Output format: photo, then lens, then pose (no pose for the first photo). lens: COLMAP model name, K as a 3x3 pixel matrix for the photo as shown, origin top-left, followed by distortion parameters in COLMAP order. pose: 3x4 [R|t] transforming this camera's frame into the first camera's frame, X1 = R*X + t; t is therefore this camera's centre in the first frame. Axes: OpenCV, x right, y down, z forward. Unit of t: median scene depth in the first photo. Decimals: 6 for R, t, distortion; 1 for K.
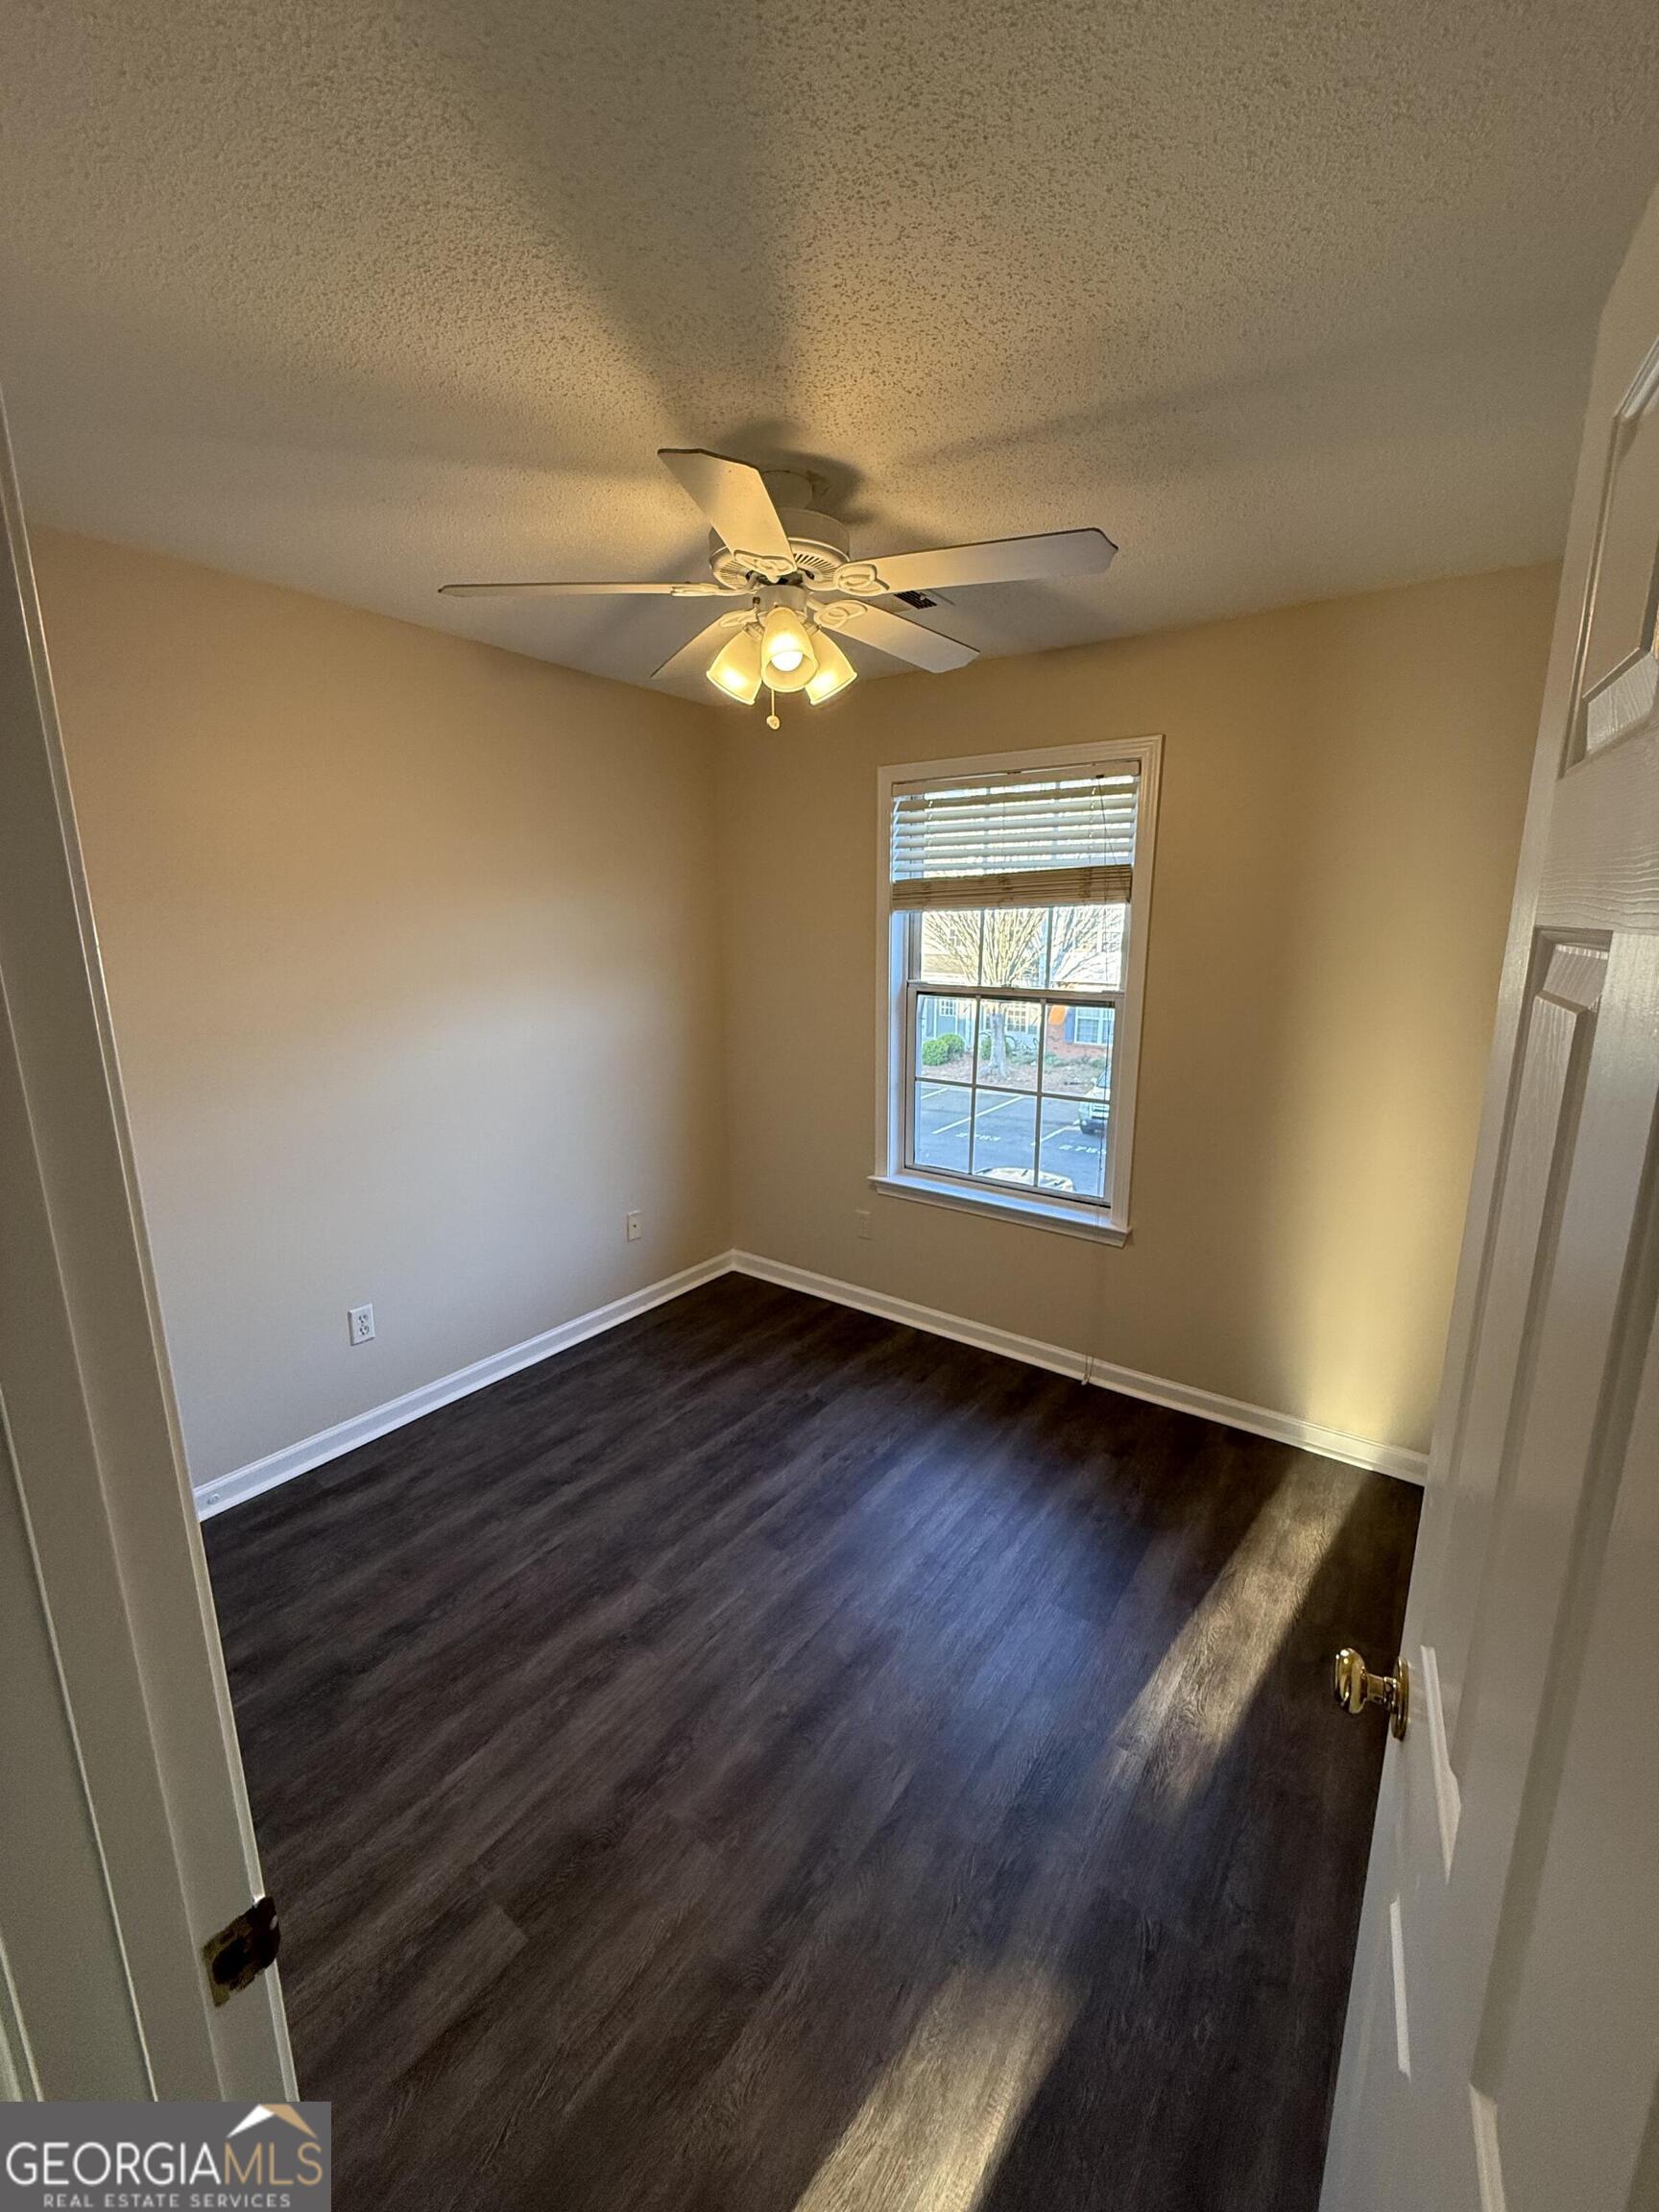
lens RADIAL K [[878.5, 0, 824.3], [0, 878.5, 1098.2], [0, 0, 1]] dist [-0.002642, 0.000722]
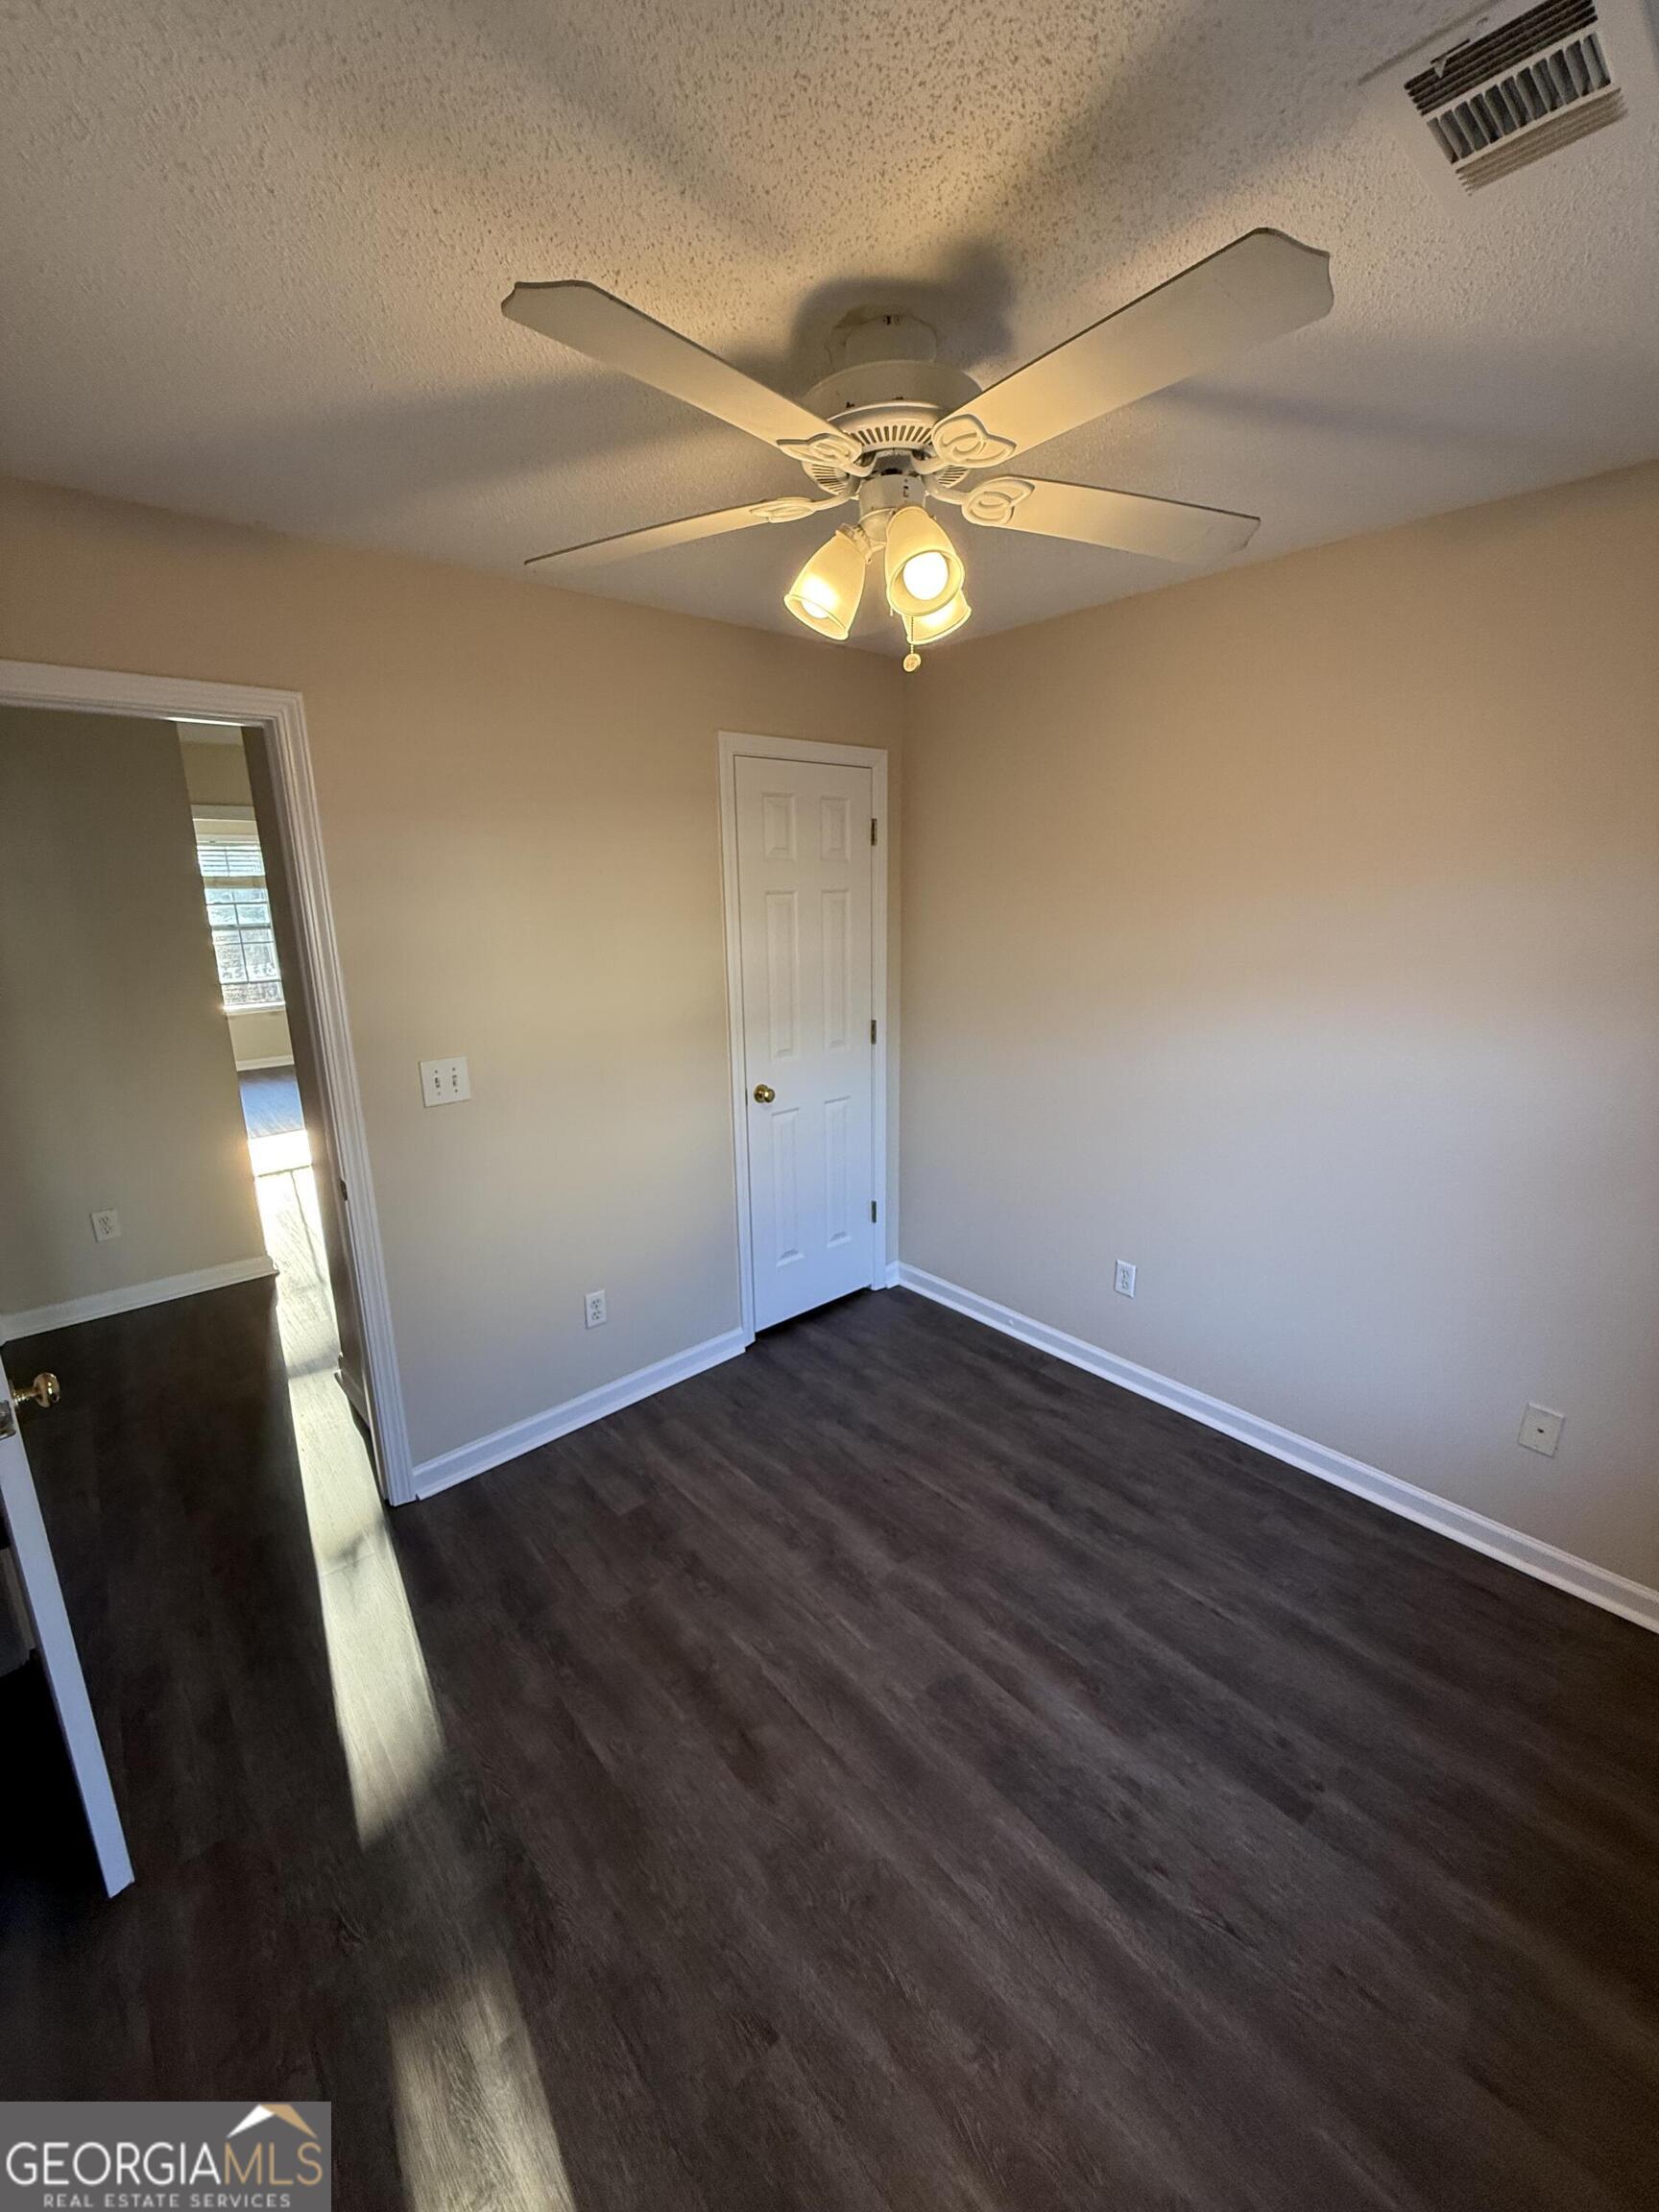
lens RADIAL K [[878.5, 0, 840.9], [0, 878.5, 1098.1], [0, 0, 1]] dist [-0.002642, 0.000722]
pose [[-0.209756, 0.239984, -0.947845, 0.592995], [-0.190150, 0.940890, 0.280303, -0.215847], [0.959086, 0.239028, -0.151724, 0.885915]]
